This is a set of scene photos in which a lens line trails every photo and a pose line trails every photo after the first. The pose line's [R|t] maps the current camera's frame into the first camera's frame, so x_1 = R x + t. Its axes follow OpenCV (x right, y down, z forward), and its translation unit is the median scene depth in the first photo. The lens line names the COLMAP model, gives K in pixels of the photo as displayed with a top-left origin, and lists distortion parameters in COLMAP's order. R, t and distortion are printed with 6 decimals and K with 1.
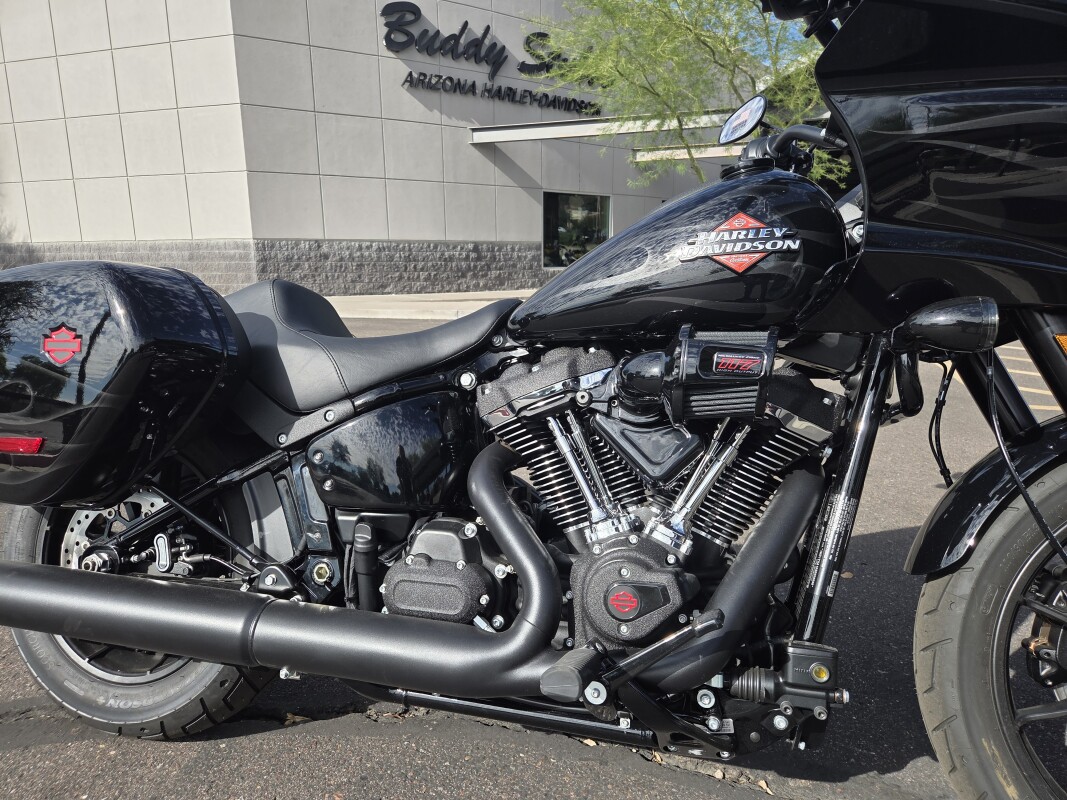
lens RADIAL K [[690.5, 0, 533.5], [0, 690.5, 400.0], [0, 0, 1]] dist [0.042564, -0.046056]
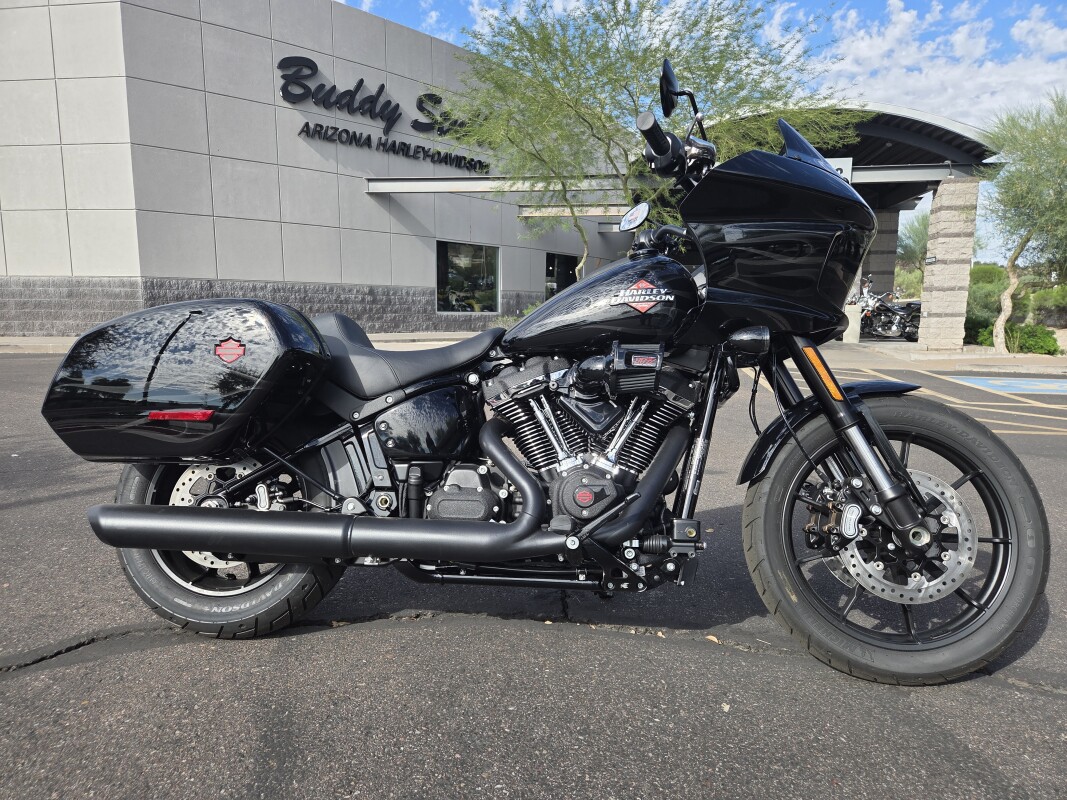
lens RADIAL K [[690.5, 0, 533.5], [0, 690.5, 400.0], [0, 0, 1]] dist [0.042564, -0.046056]
pose [[0.985546, -0.003552, 0.169373, -0.222575], [0.014348, 0.997938, -0.062560, 0.116929], [-0.168801, 0.064086, 0.983564, -0.544603]]
